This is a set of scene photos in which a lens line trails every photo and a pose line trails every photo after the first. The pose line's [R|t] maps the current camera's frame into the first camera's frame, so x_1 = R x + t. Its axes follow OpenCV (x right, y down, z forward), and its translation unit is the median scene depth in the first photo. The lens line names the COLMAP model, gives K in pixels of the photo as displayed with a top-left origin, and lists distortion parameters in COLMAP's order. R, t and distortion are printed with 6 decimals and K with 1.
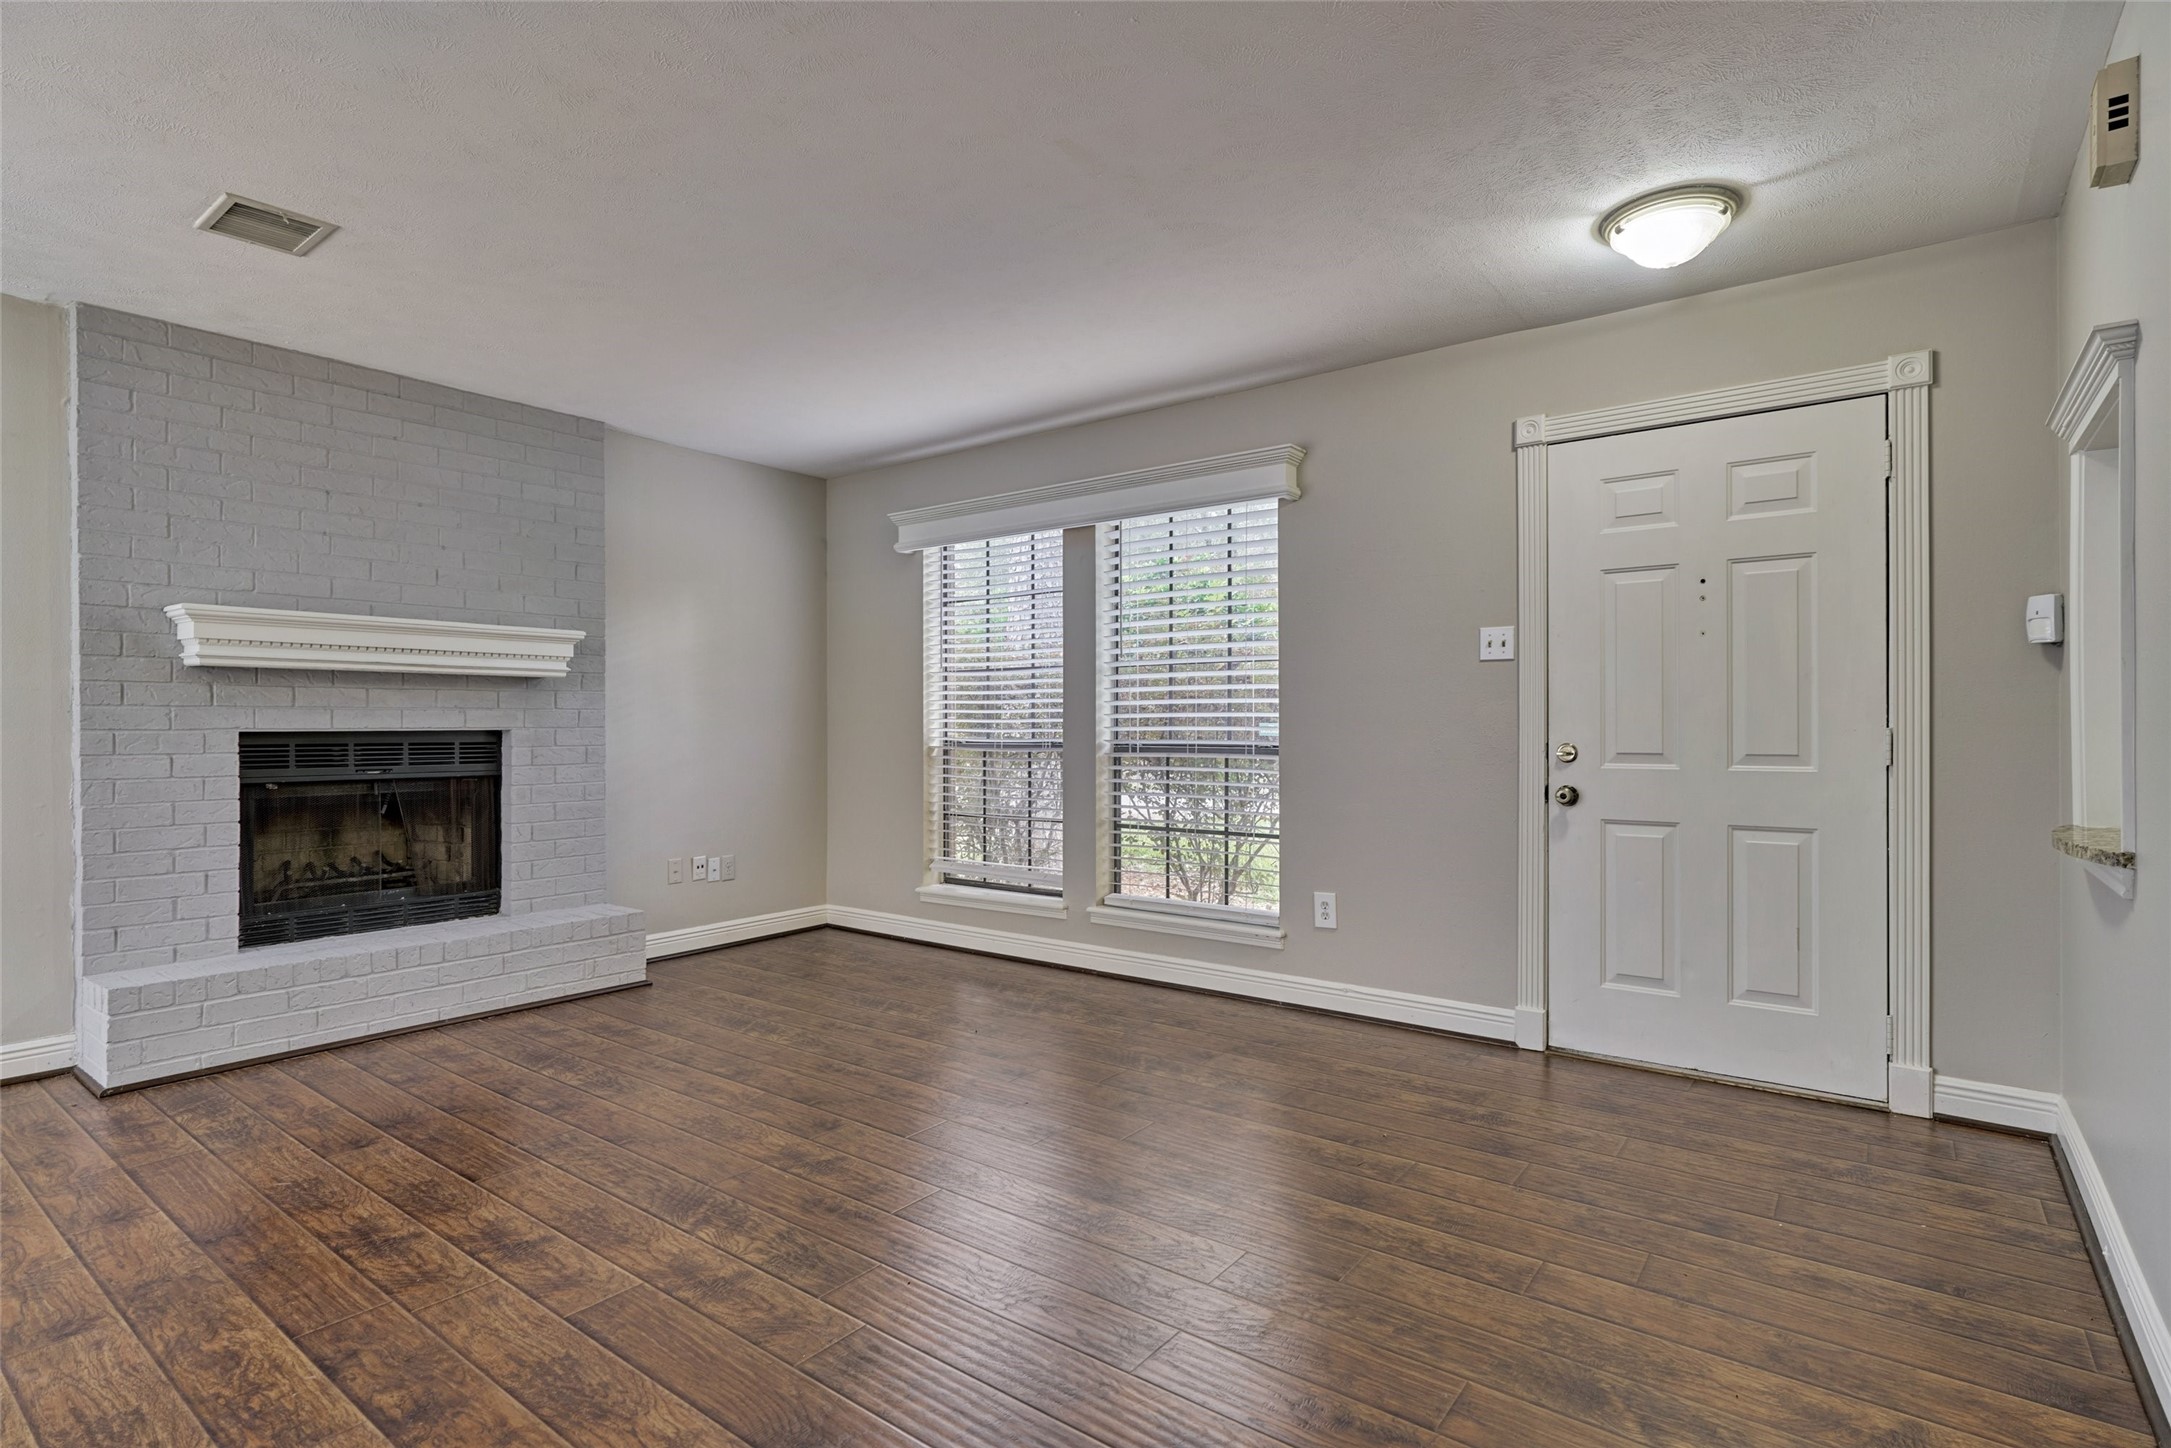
lens RADIAL K [[1063.1, 0, 1075.9], [0, 1063.1, 716.2], [0, 0, 1]] dist [-0.002933, 0.001442]
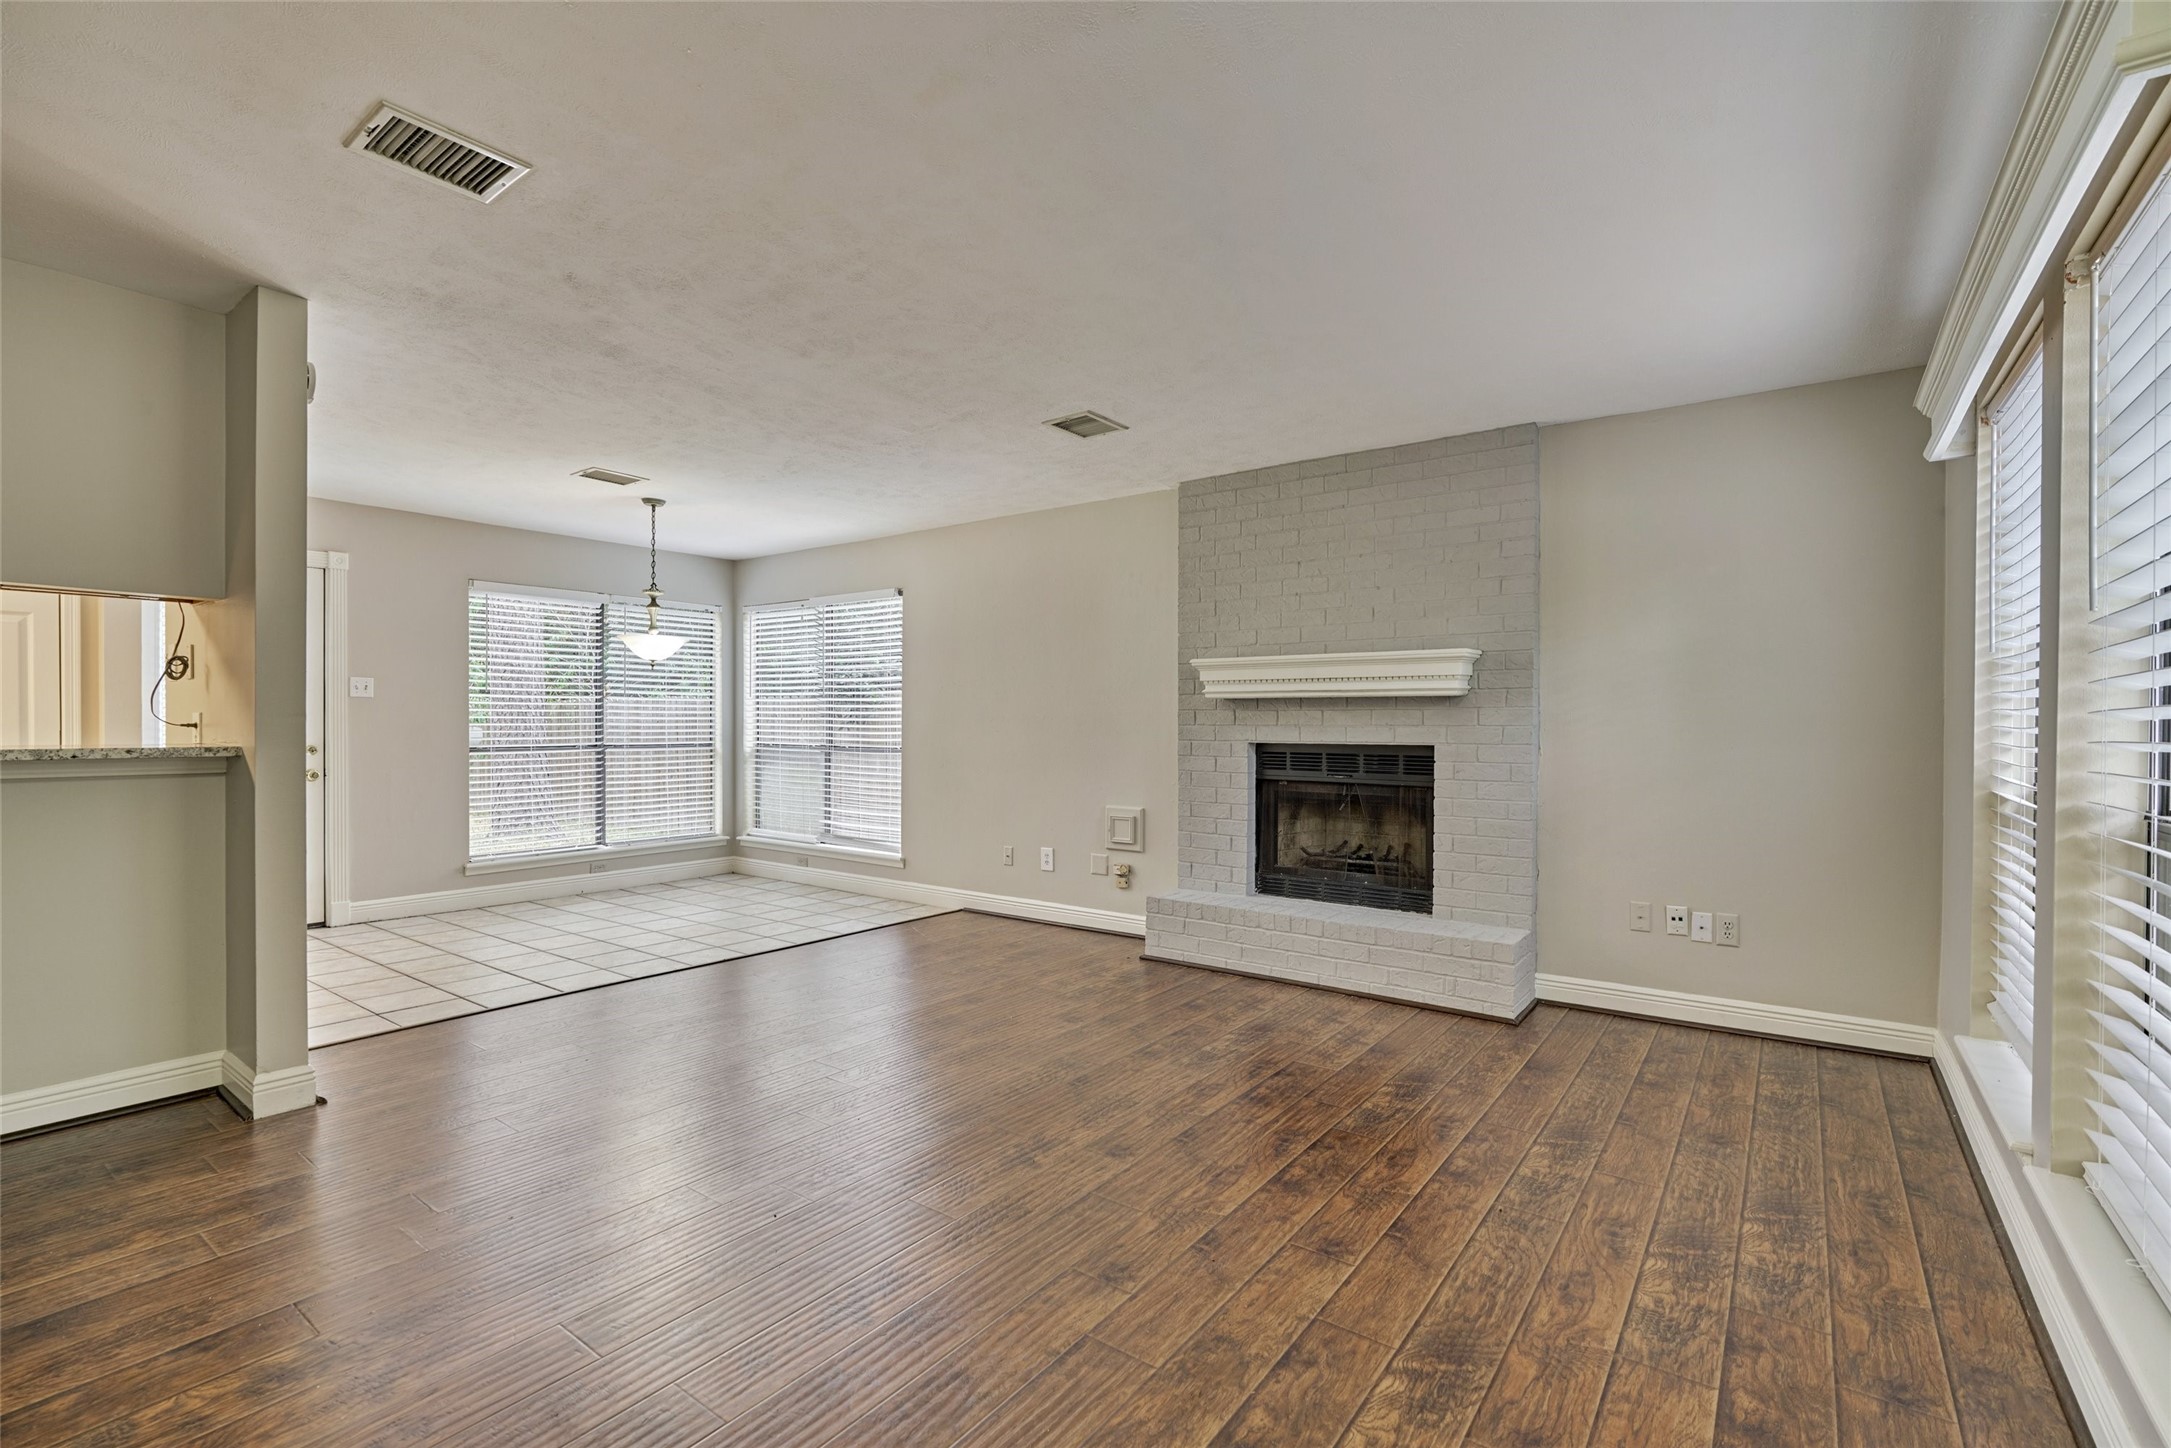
lens RADIAL K [[972.8, 0, 1081.9], [0, 972.8, 728.9], [0, 0, 1]] dist [-0.012669, 0.003058]
pose [[0.019510, 0.007574, -0.999781, 0.502387], [0.003918, 0.999963, 0.007652, -0.014636], [0.999802, -0.004066, 0.019480, 0.706791]]
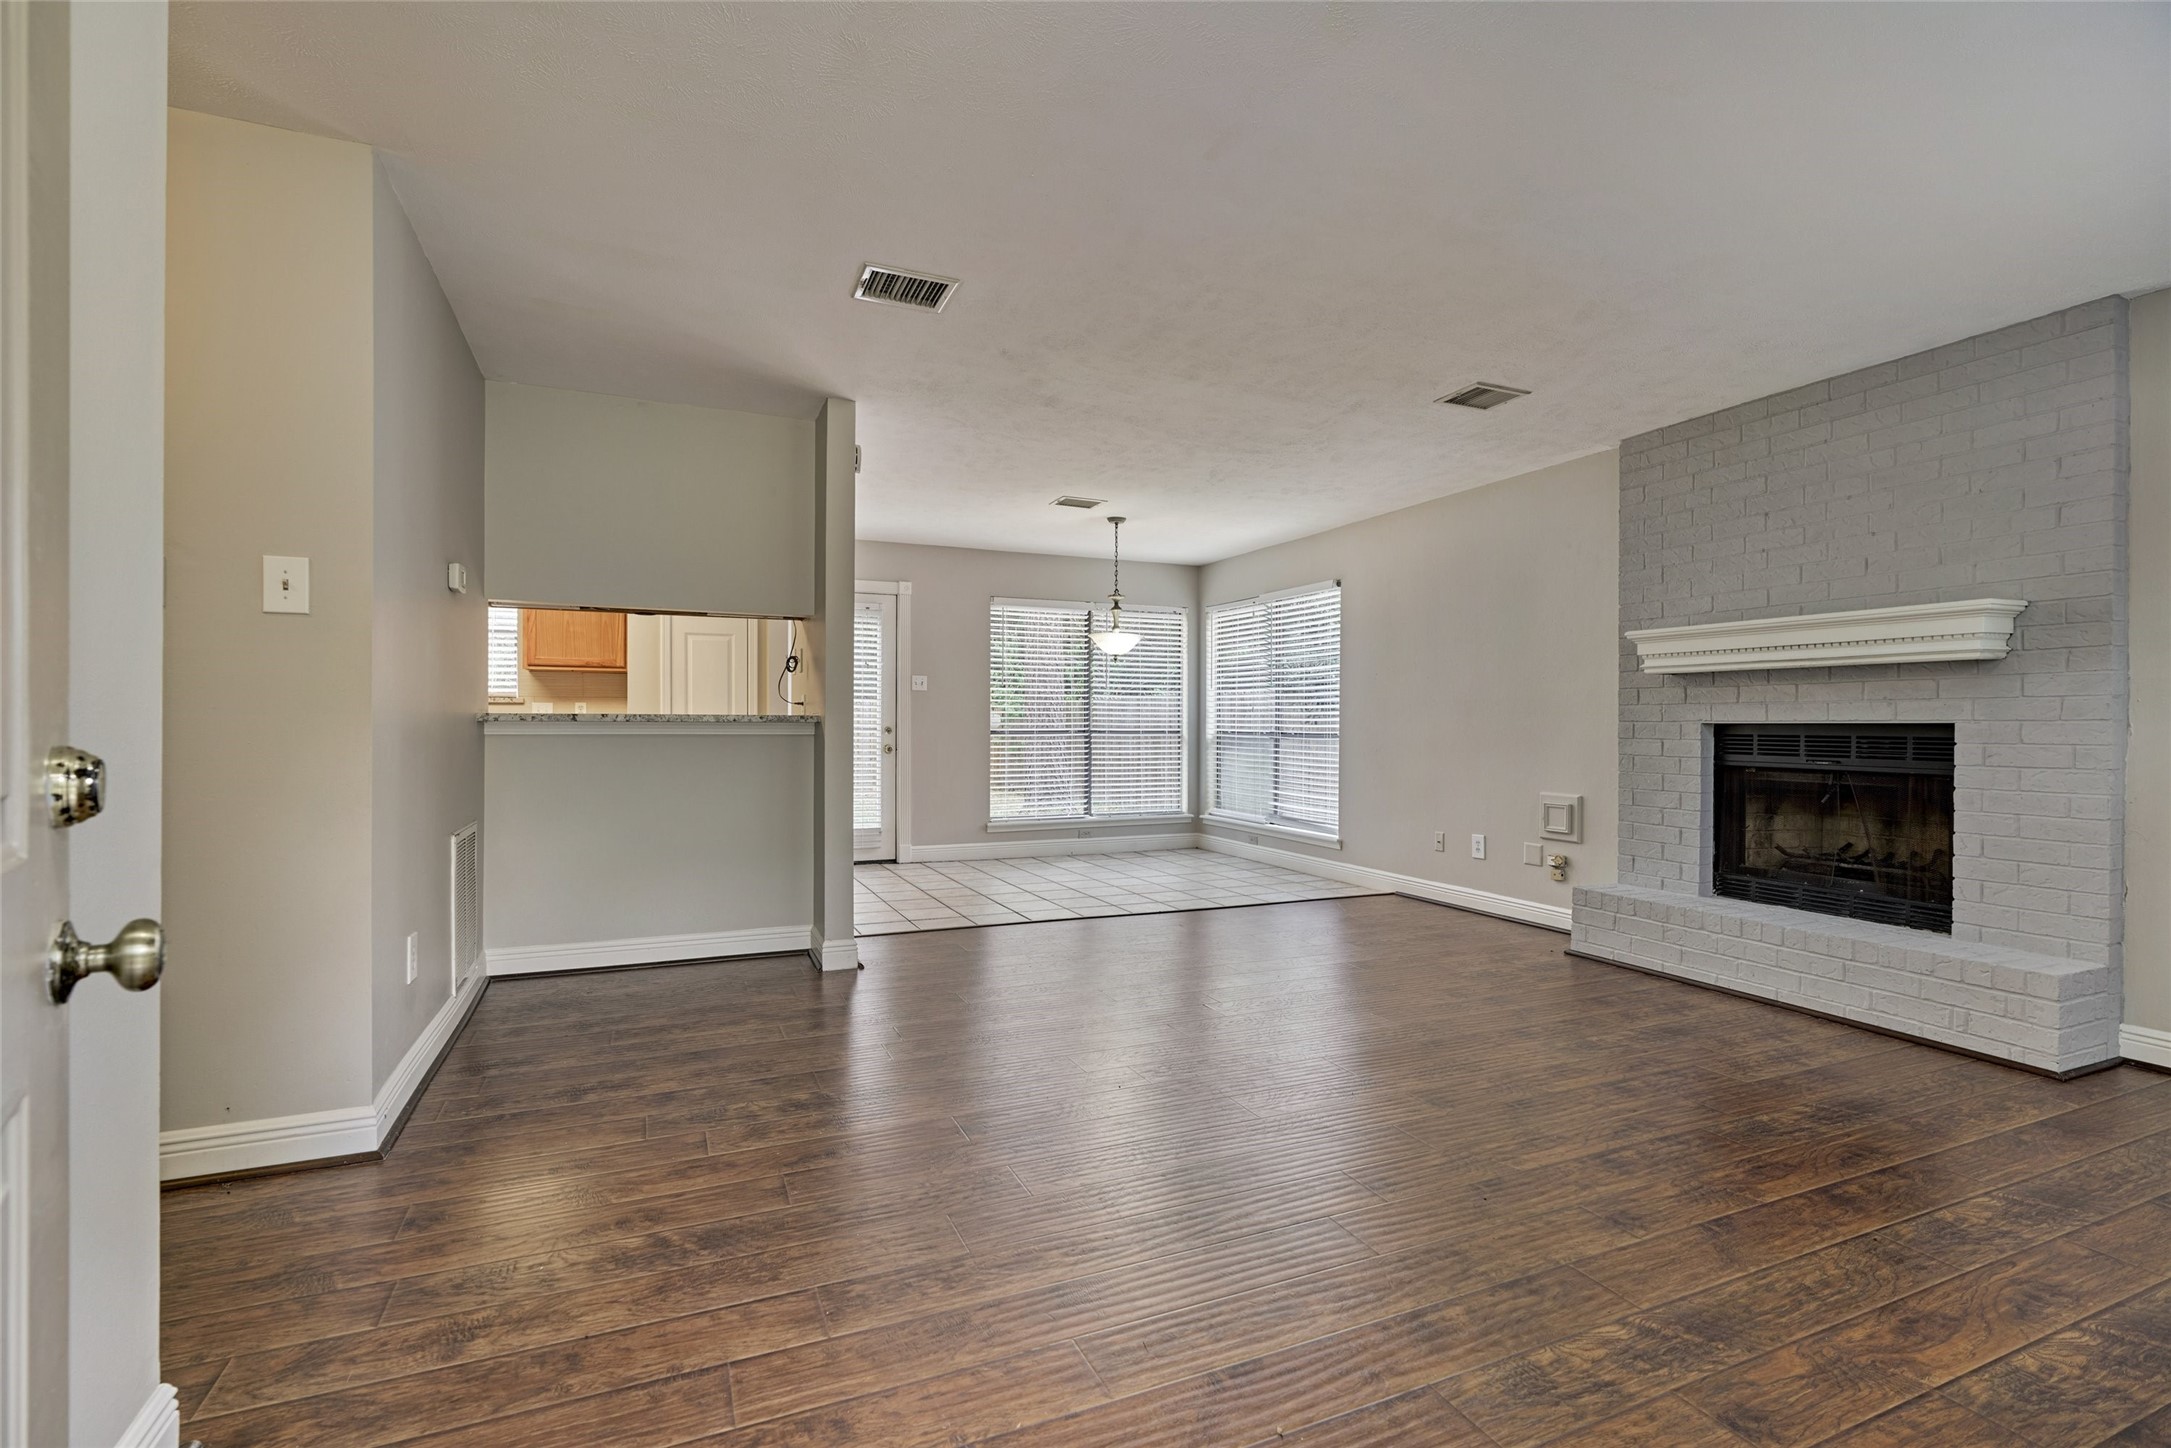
lens RADIAL K [[972.8, 0, 1077.9], [0, 972.8, 727.3], [0, 0, 1]] dist [-0.012669, 0.003058]
pose [[-0.481249, 0.002268, -0.876581, 0.563118], [0.002455, 0.999996, 0.001239, 0.015144], [0.876580, -0.001556, -0.481253, 0.852394]]
